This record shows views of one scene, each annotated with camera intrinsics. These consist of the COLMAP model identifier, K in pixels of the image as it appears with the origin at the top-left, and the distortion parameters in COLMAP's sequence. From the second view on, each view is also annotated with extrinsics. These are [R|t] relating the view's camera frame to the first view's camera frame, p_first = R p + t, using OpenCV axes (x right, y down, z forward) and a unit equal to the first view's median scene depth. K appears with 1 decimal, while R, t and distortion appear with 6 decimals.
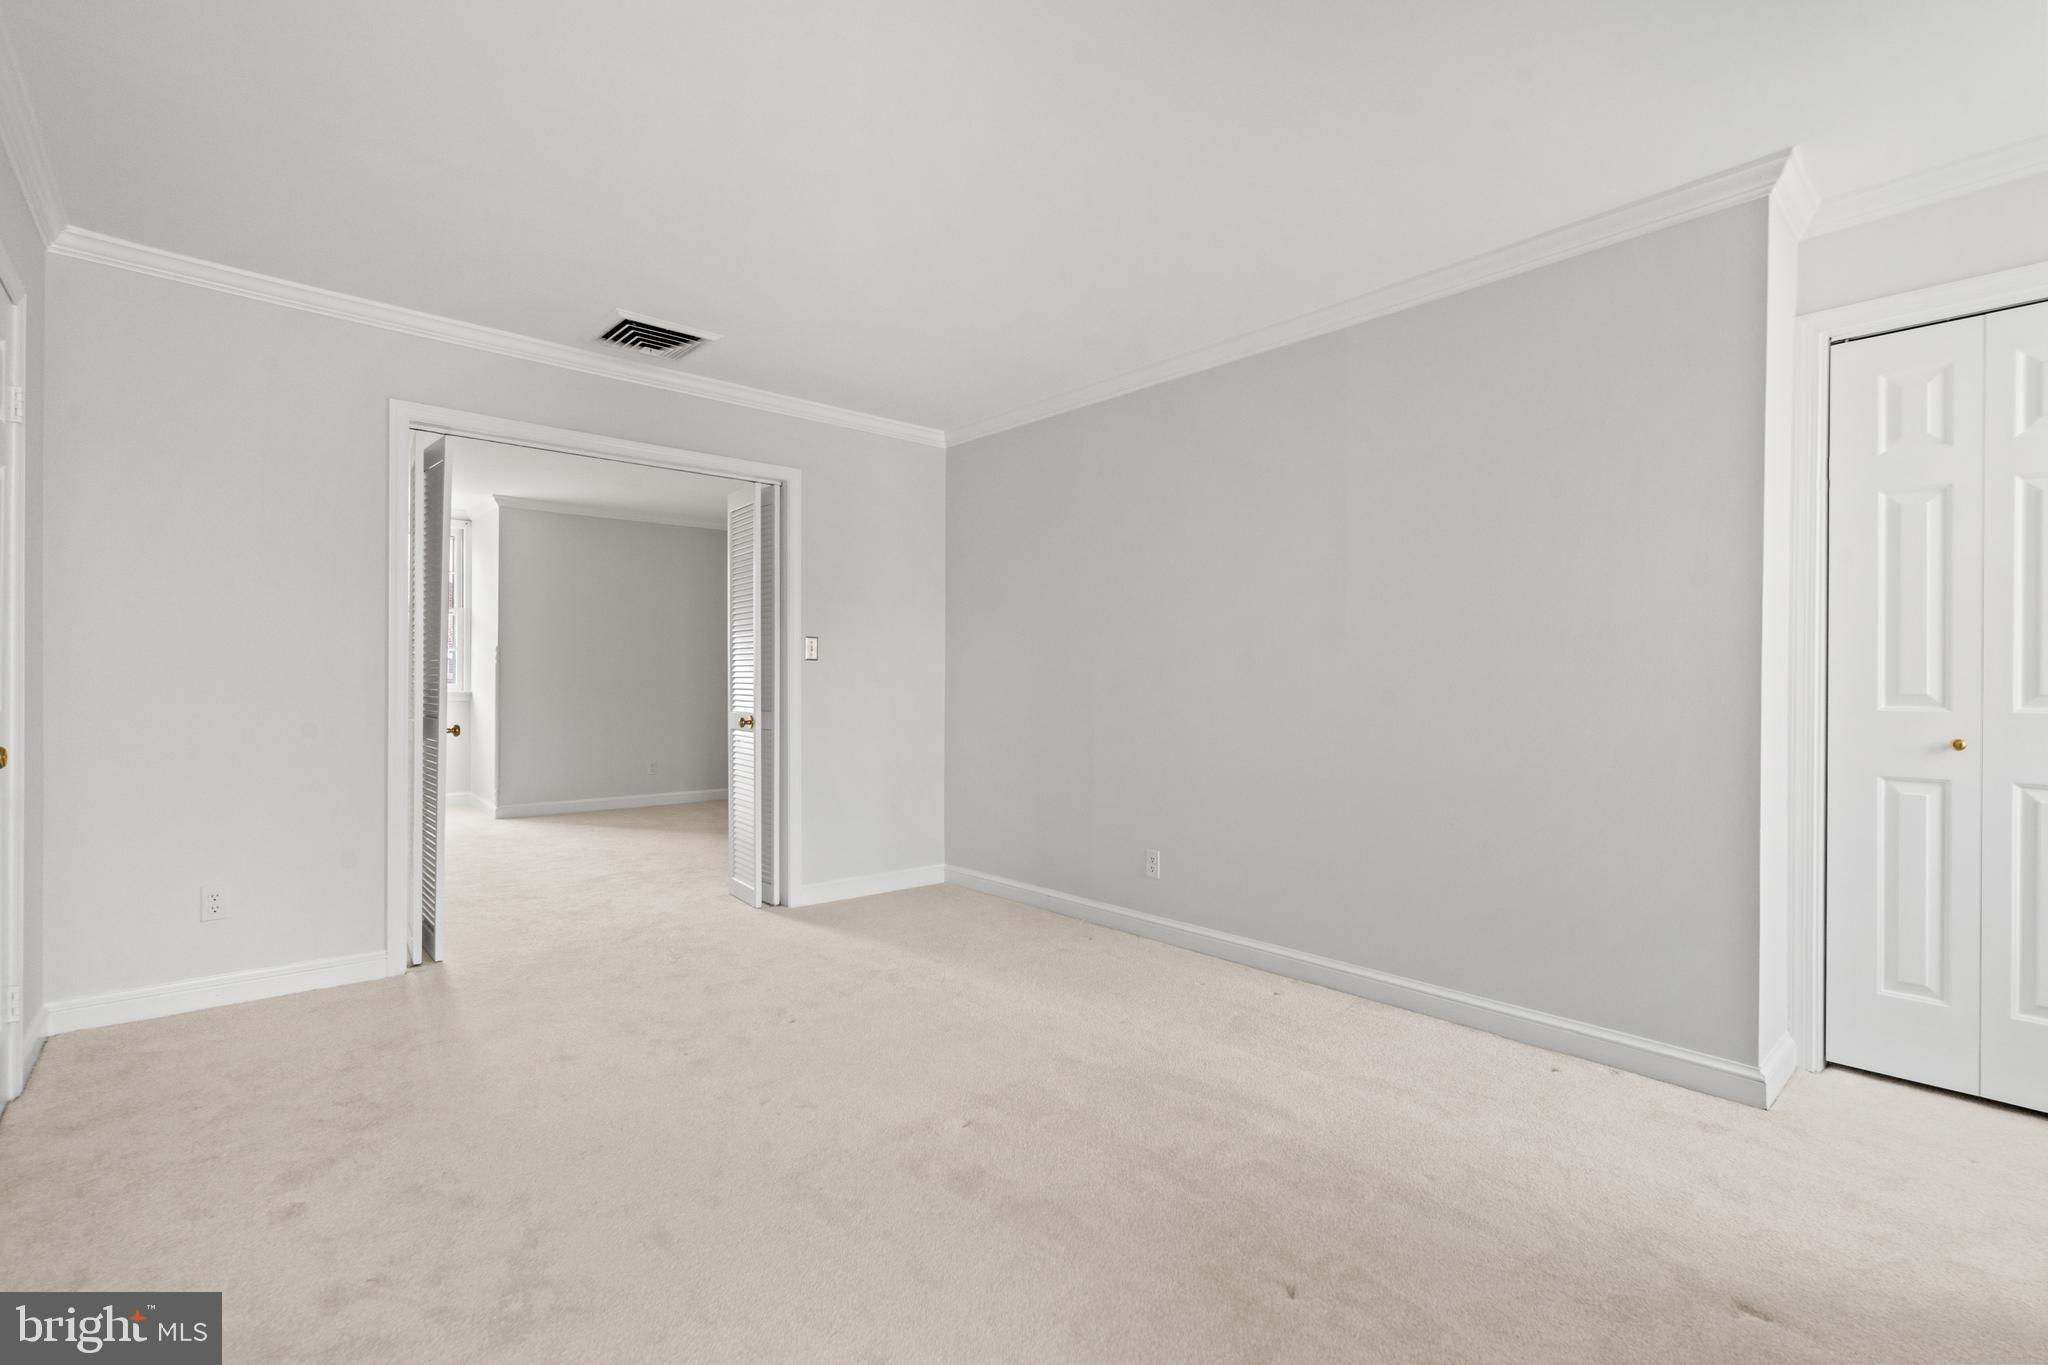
lens RADIAL K [[939.8, 0, 1010.0], [0, 939.8, 687.1], [0, 0, 1]] dist [-0.008315, 0.004381]
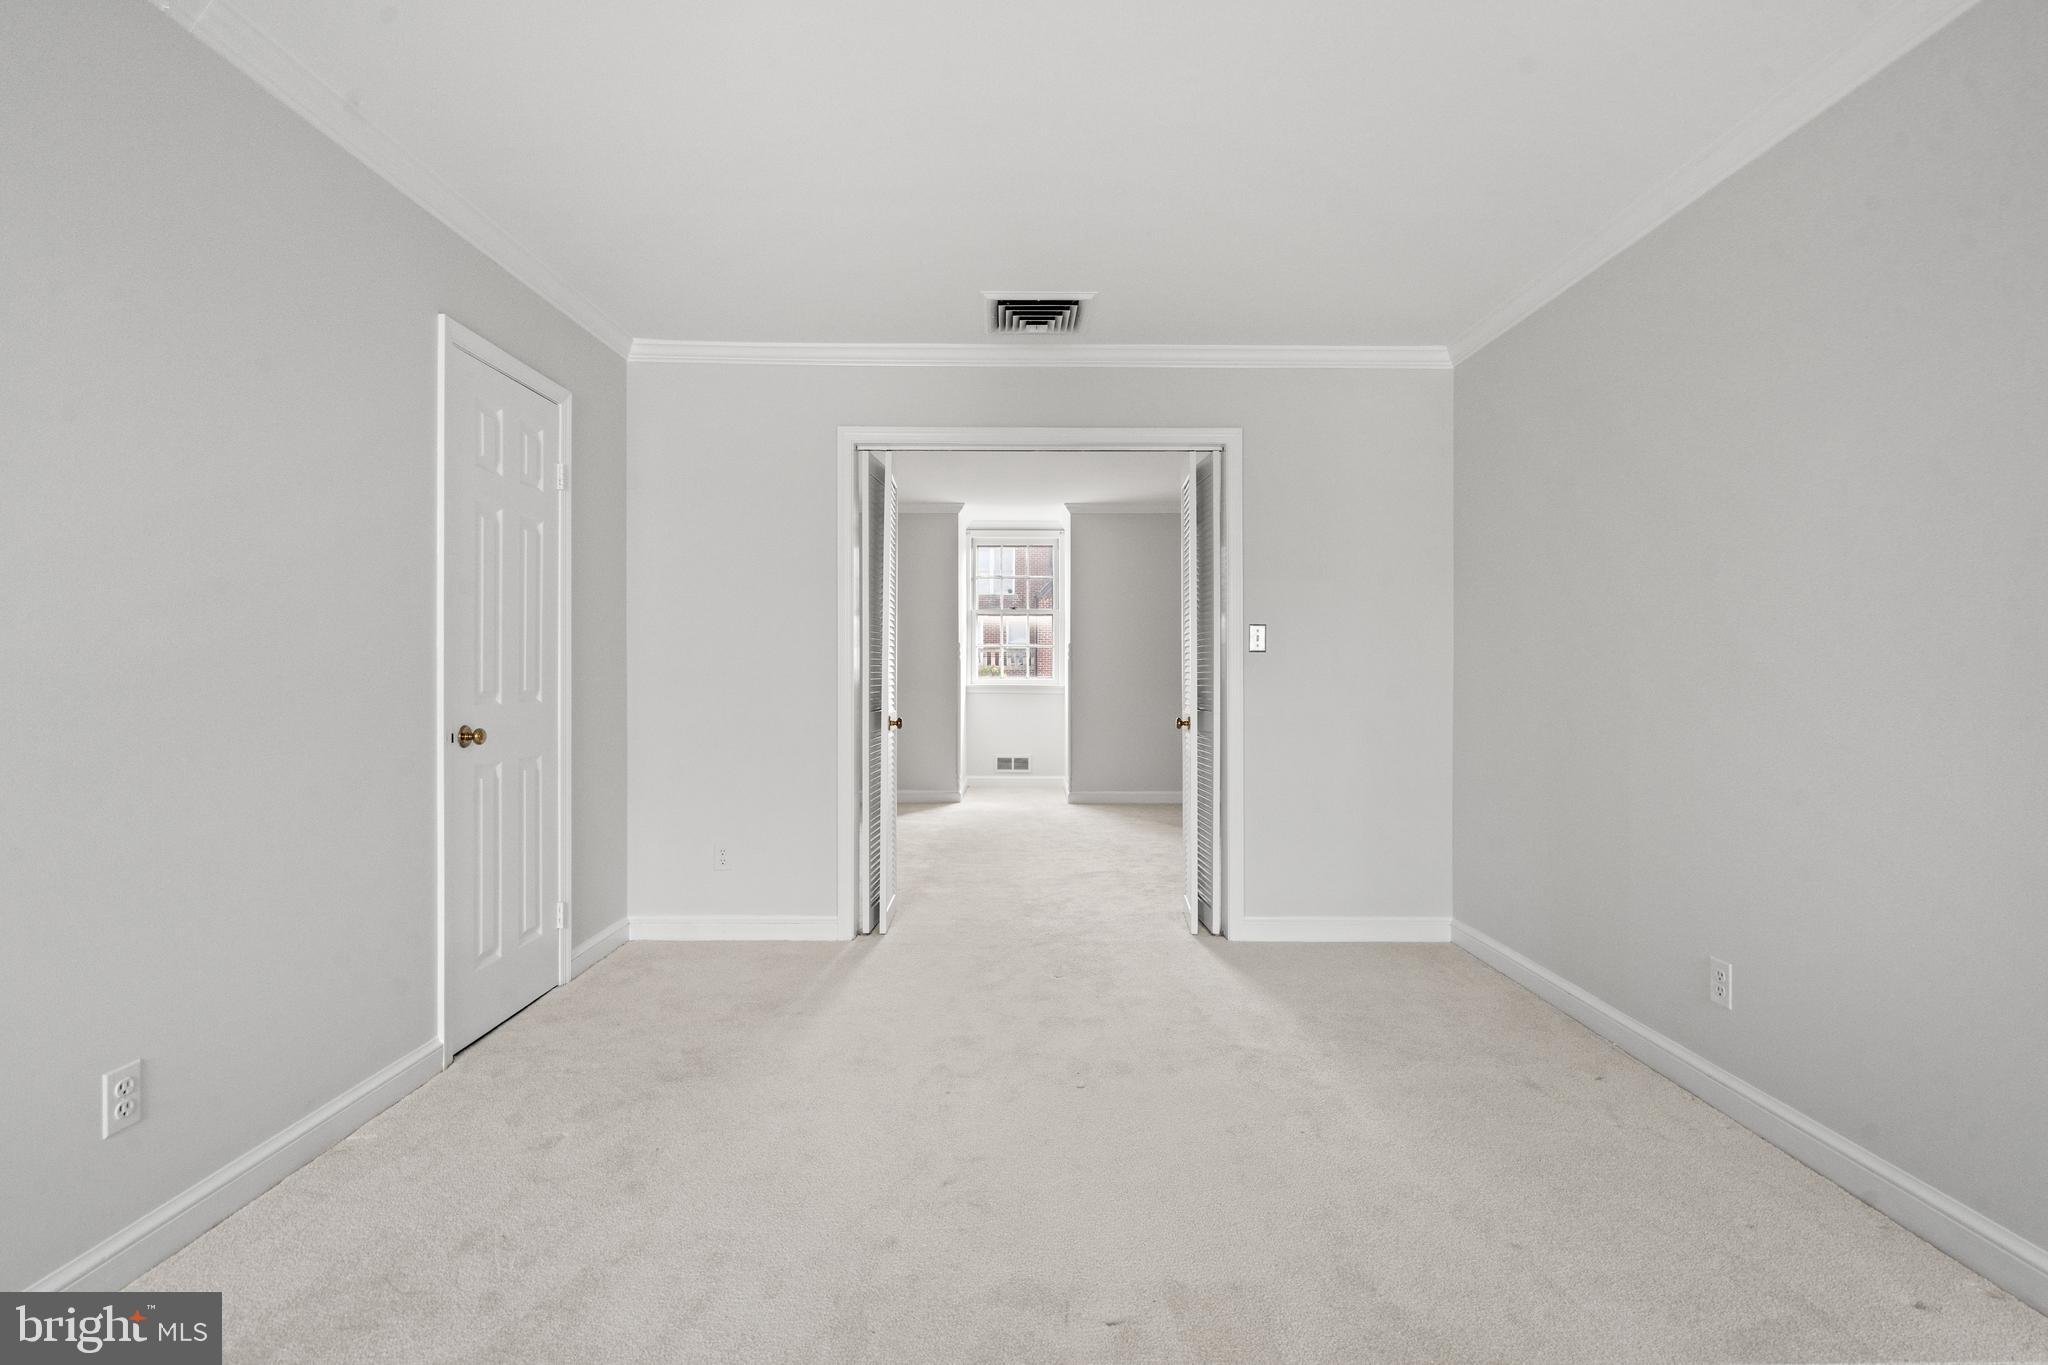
lens RADIAL K [[939.8, 0, 1010.1], [0, 939.8, 678.2], [0, 0, 1]] dist [-0.008315, 0.004381]
pose [[0.749869, 0.000590, -0.661586, 0.216108], [-0.001090, 0.999999, -0.000343, -0.005348], [0.661586, 0.000978, 0.749869, 0.263611]]
